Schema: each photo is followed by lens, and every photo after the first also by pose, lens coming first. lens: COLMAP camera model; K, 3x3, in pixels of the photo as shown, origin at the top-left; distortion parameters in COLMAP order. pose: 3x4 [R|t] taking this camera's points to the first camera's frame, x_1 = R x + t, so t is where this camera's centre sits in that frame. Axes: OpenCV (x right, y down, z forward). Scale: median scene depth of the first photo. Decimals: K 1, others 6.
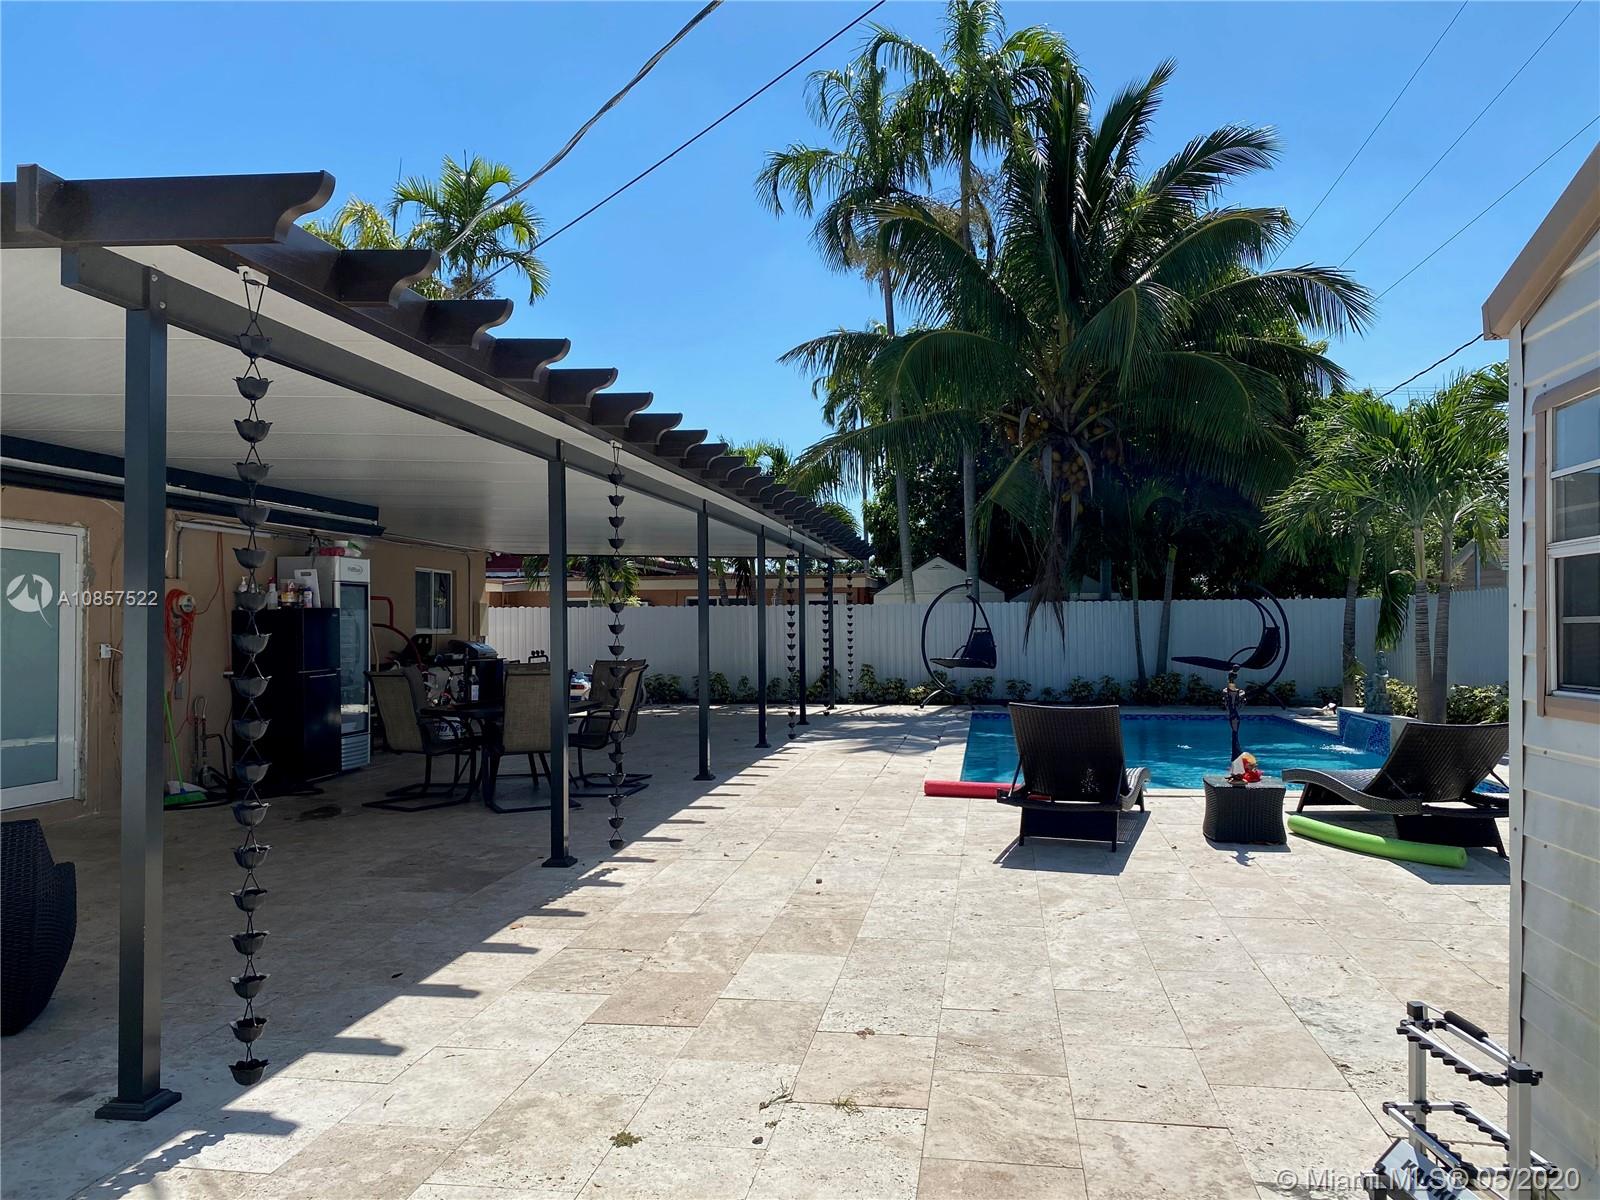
lens RADIAL K [[1230.4, 0, 781.2], [0, 1230.4, 598.1], [0, 0, 1]] dist [-0.000823, 0.017090]
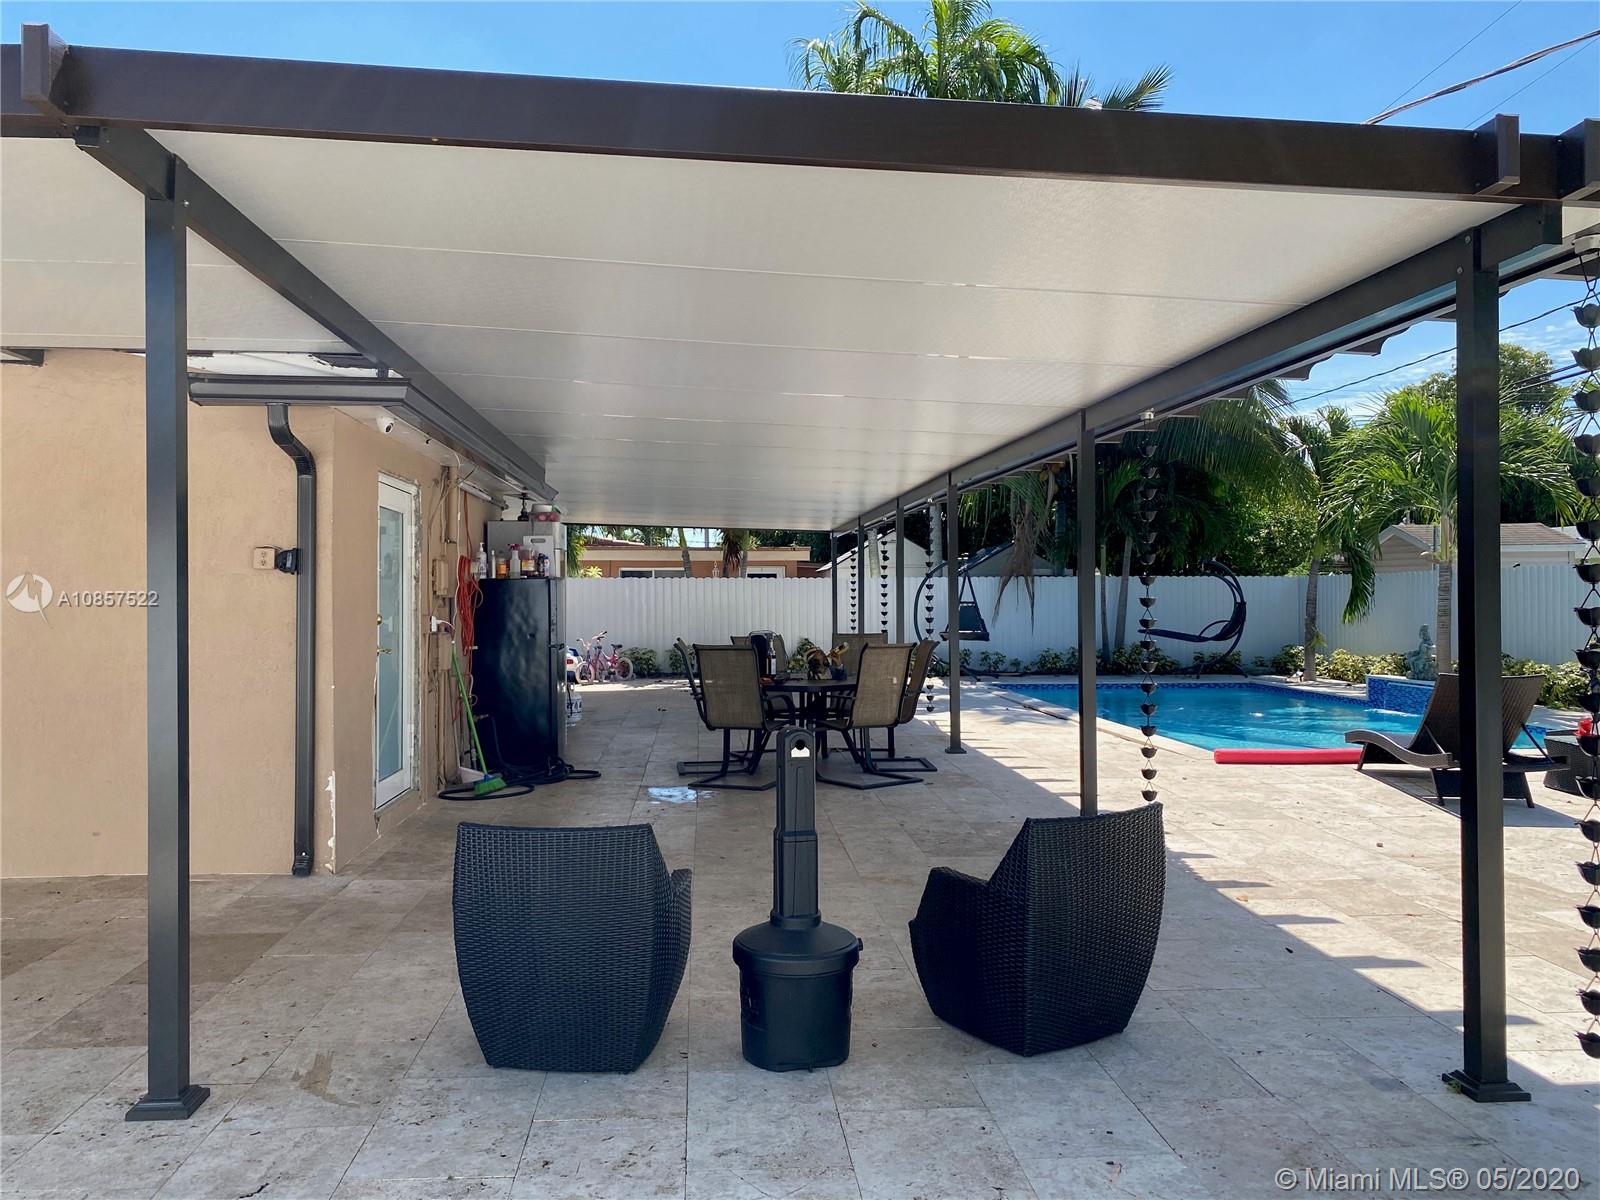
lens RADIAL K [[1230.4, 0, 781.2], [0, 1230.4, 598.1], [0, 0, 1]] dist [-0.000823, 0.017090]
pose [[0.974751, 0.004842, 0.223241, -0.245630], [-0.009713, 0.999738, 0.020727, 0.001640], [-0.223082, -0.022371, 0.974543, 0.034331]]
